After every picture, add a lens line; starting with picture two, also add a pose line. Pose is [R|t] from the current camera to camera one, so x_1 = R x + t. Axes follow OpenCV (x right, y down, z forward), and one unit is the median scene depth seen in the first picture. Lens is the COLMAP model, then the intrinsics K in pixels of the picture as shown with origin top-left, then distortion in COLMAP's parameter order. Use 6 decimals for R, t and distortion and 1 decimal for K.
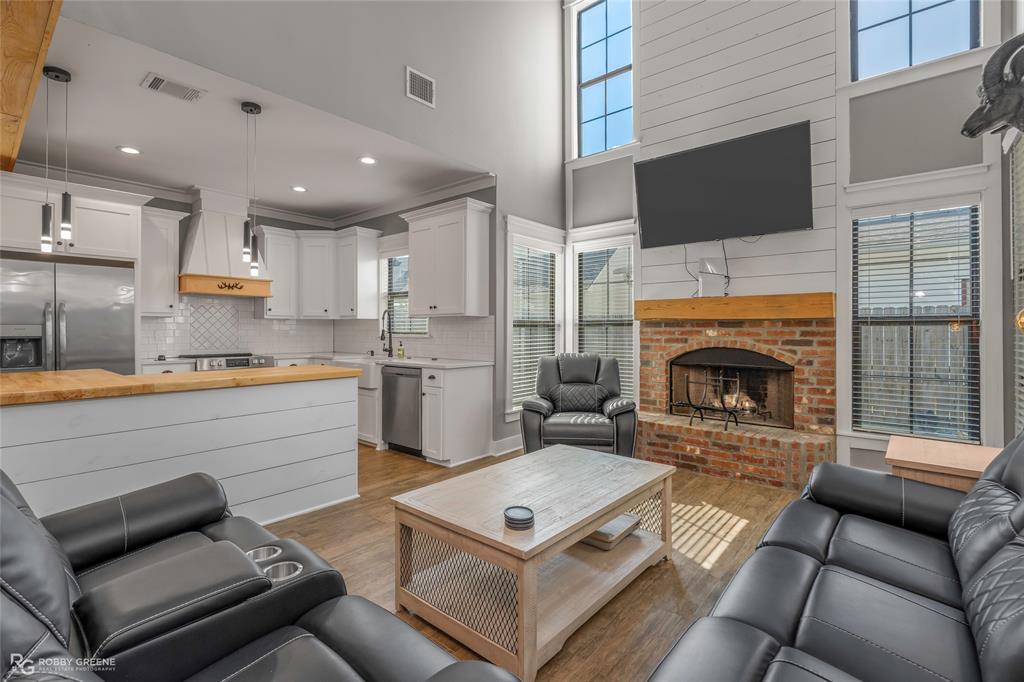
lens RADIAL K [[469.6, 0, 508.2], [0, 469.6, 327.6], [0, 0, 1]] dist [0.000559, 0.000457]
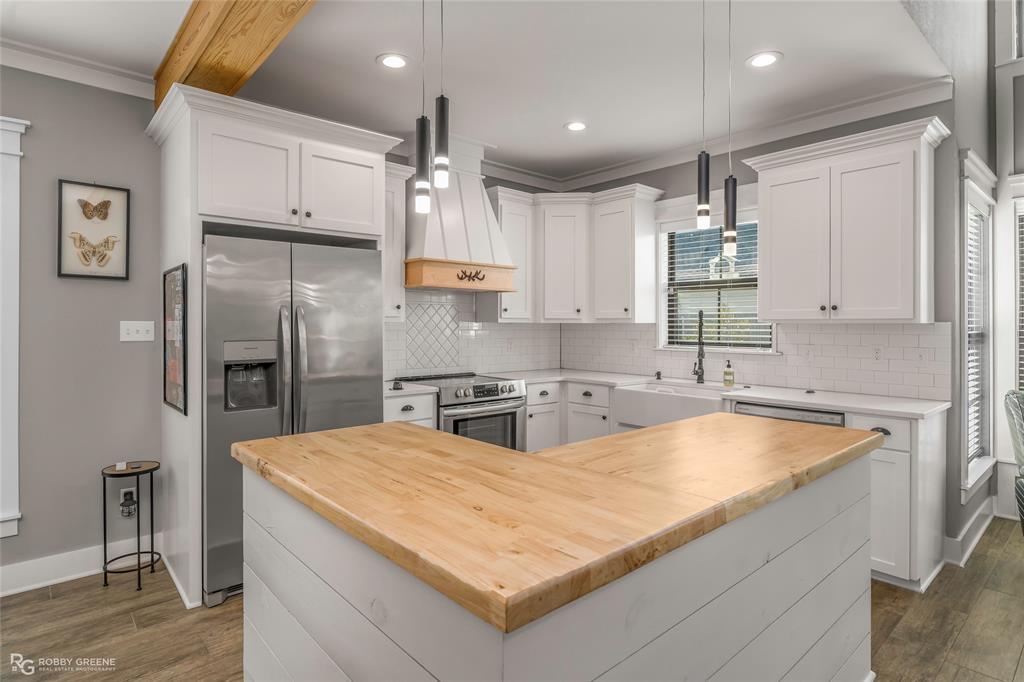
lens RADIAL K [[547.9, 0, 513.0], [0, 547.9, 323.0], [0, 0, 1]] dist [-0.002041, -0.000547]
pose [[0.990985, 0.000228, -0.133970, -0.489496], [0.000194, 0.999995, 0.003138, -0.027166], [0.133970, -0.003136, 0.990980, 0.263646]]
